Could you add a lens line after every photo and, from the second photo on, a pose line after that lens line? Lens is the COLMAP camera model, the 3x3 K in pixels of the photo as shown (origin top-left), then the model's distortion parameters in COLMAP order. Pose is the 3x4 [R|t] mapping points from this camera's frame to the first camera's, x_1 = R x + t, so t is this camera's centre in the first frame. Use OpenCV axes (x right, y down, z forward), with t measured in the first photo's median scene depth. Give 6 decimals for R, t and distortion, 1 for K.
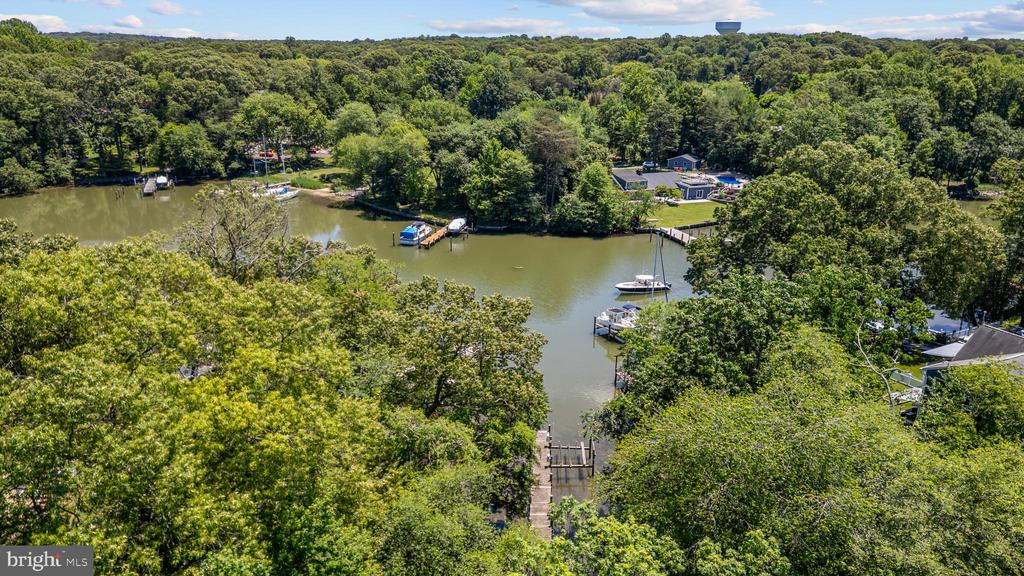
lens RADIAL K [[730.4, 0, 512.6], [0, 730.4, 288.0], [0, 0, 1]] dist [0.042576, -0.012084]
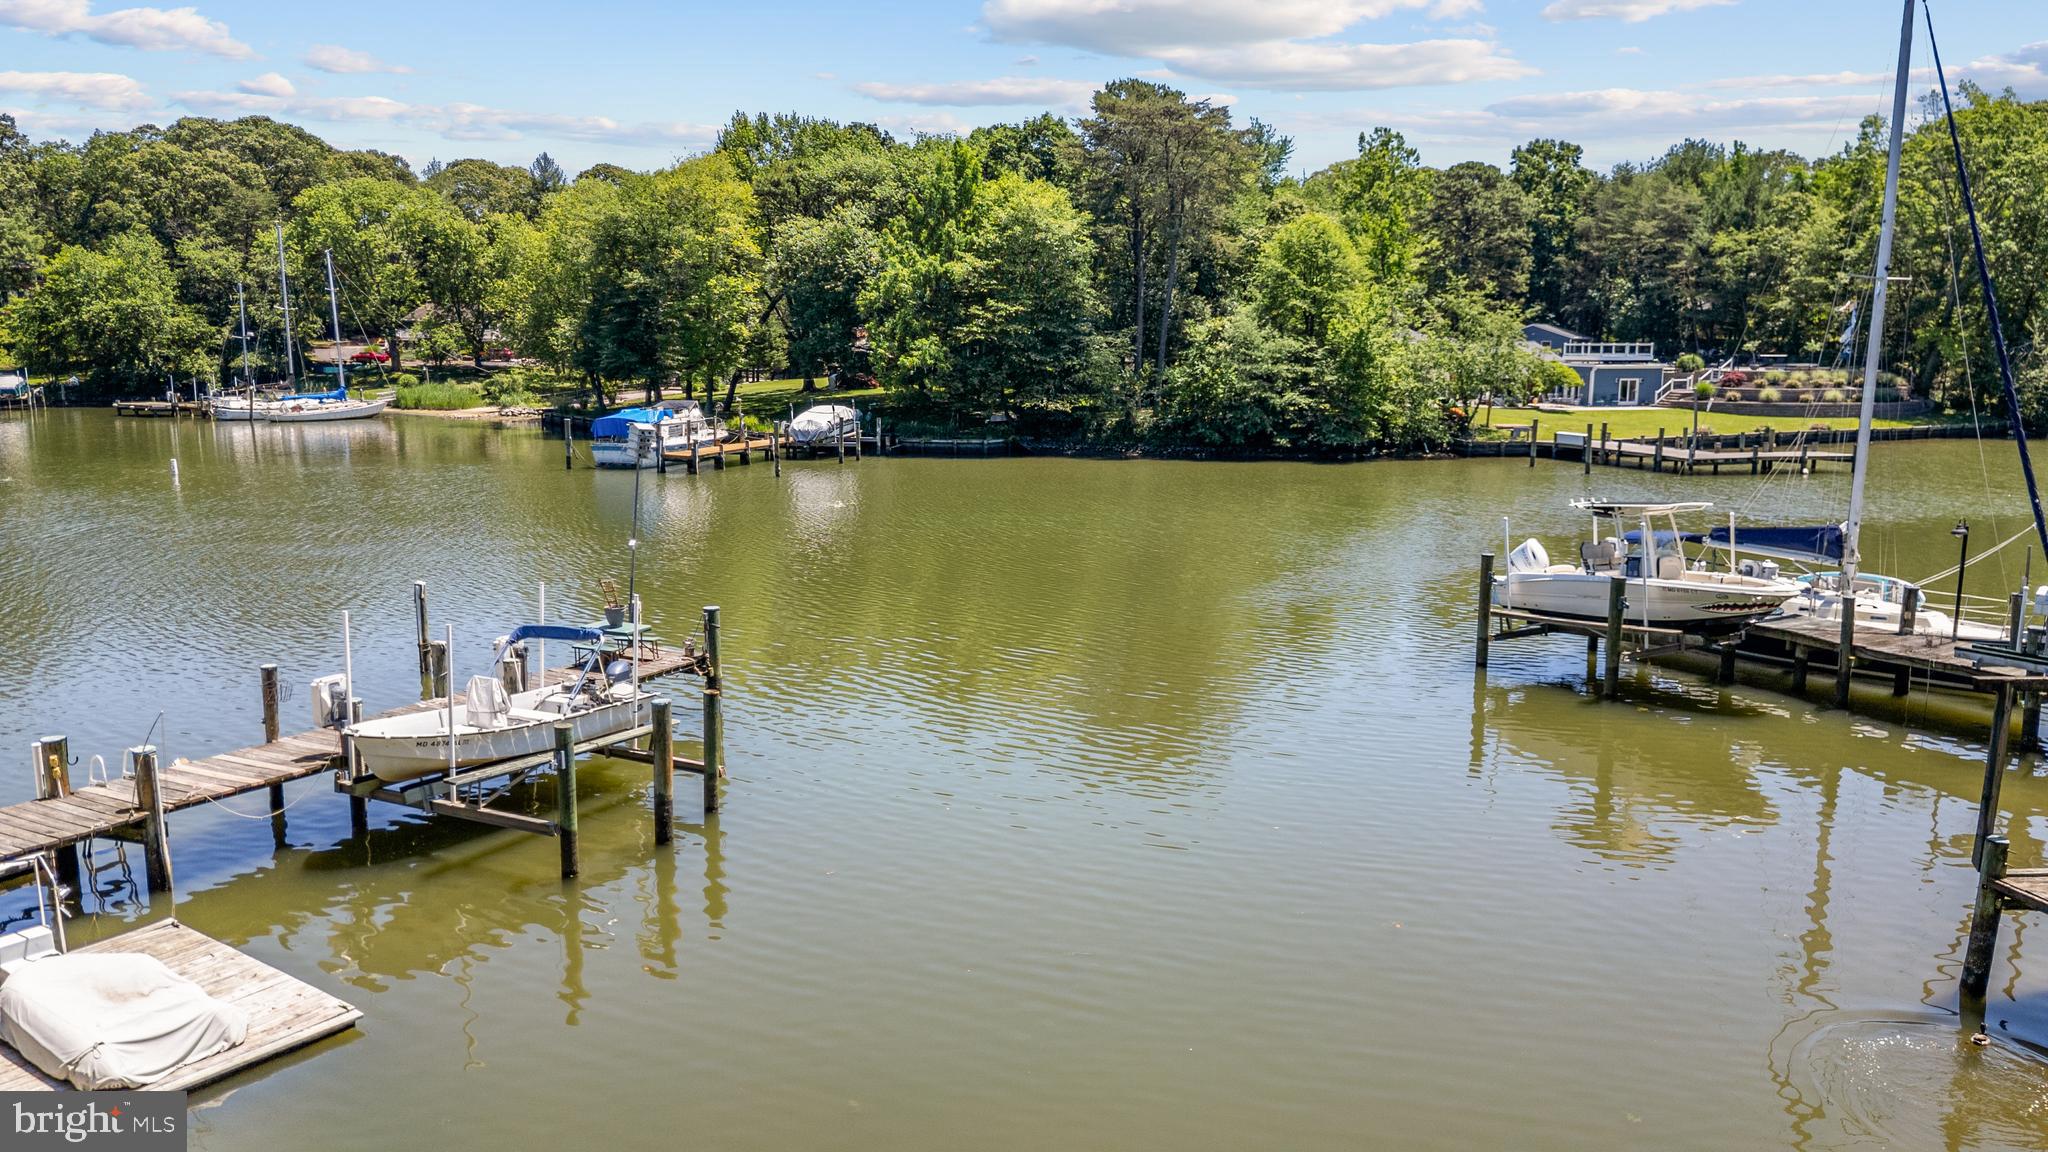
lens RADIAL K [[1460.7, 0, 1019.0], [0, 1460.7, 574.1], [0, 0, 1]] dist [0.042576, -0.012084]
pose [[0.999616, 0.002604, -0.027600, 0.014895], [-0.006893, 0.987661, -0.156453, 0.058169], [0.026852, 0.156583, 0.987300, 0.453573]]
